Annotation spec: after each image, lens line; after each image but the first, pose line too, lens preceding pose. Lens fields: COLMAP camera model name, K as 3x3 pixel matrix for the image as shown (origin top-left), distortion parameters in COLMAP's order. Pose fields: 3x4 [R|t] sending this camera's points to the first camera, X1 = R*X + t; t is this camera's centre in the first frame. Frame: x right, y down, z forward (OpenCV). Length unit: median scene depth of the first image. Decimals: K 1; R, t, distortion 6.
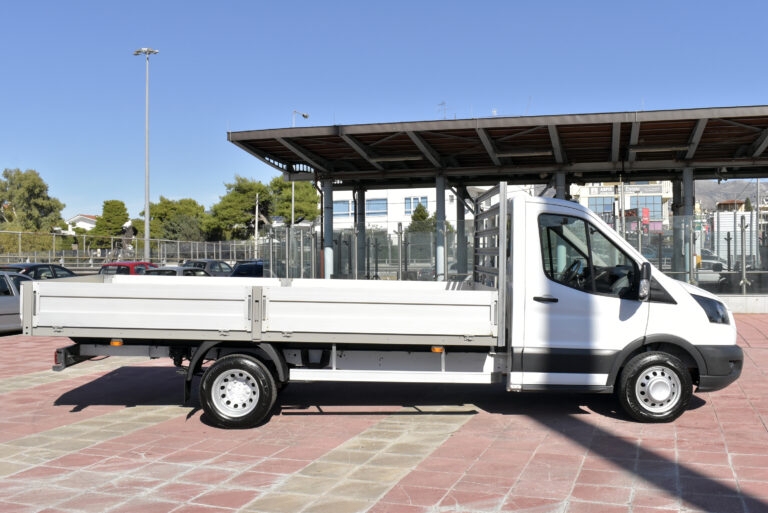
lens RADIAL K [[824.2, 0, 386.8], [0, 824.2, 250.9], [0, 0, 1]] dist [-0.069299, 0.000000]
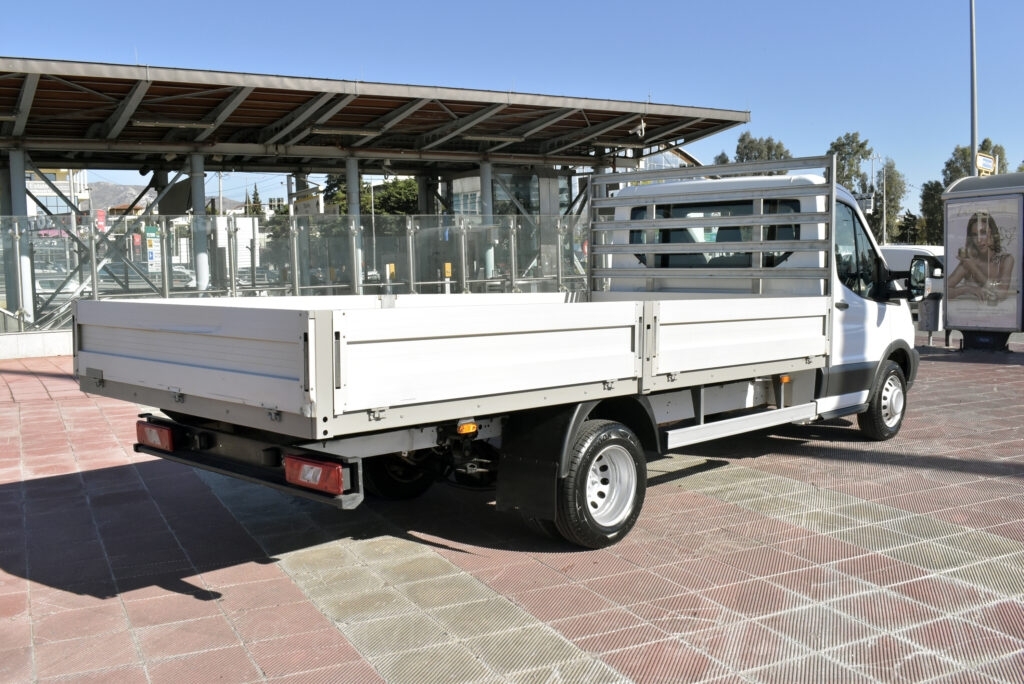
lens RADIAL K [[987.8, 0, 513.9], [0, 987.8, 339.6], [0, 0, 1]] dist [-0.075515, 0.000000]
pose [[0.692613, -0.064303, 0.718438, -0.272074], [0.010687, 0.996824, 0.078916, 0.005043], [-0.721231, -0.046980, 0.691100, 0.212650]]
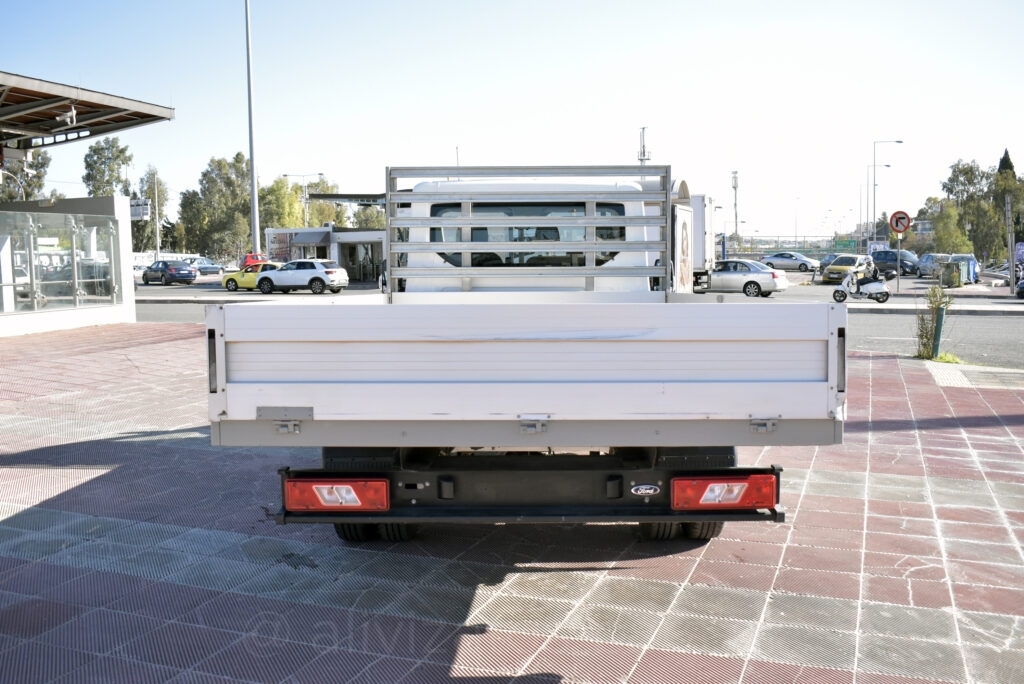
lens RADIAL K [[987.8, 0, 515.8], [0, 987.8, 346.6], [0, 0, 1]] dist [-0.075515, 0.000000]
pose [[0.017991, -0.084028, 0.996301, -0.333999], [0.004157, 0.996460, 0.083966, 0.006884], [-0.999830, 0.002631, 0.018277, 0.421844]]
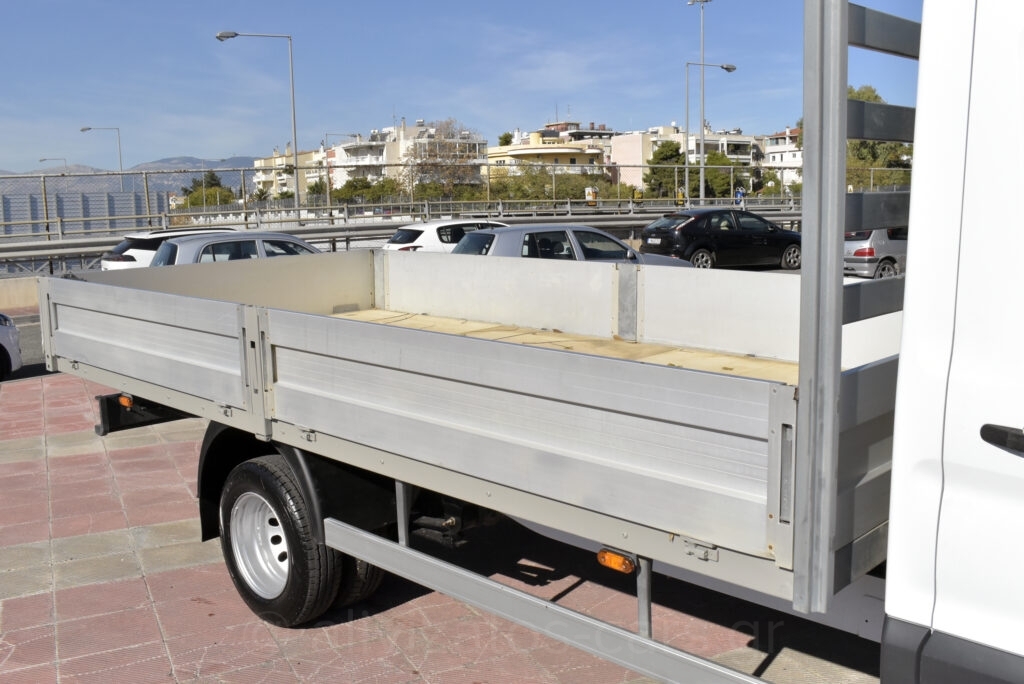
lens RADIAL K [[987.8, 0, 521.8], [0, 987.8, 341.9], [0, 0, 1]] dist [-0.075515, 0.000000]
pose [[0.714352, 0.081733, -0.694997, 0.100297], [0.030067, 0.988654, 0.147171, -0.002497], [0.699140, -0.126028, 0.703790, 0.277459]]
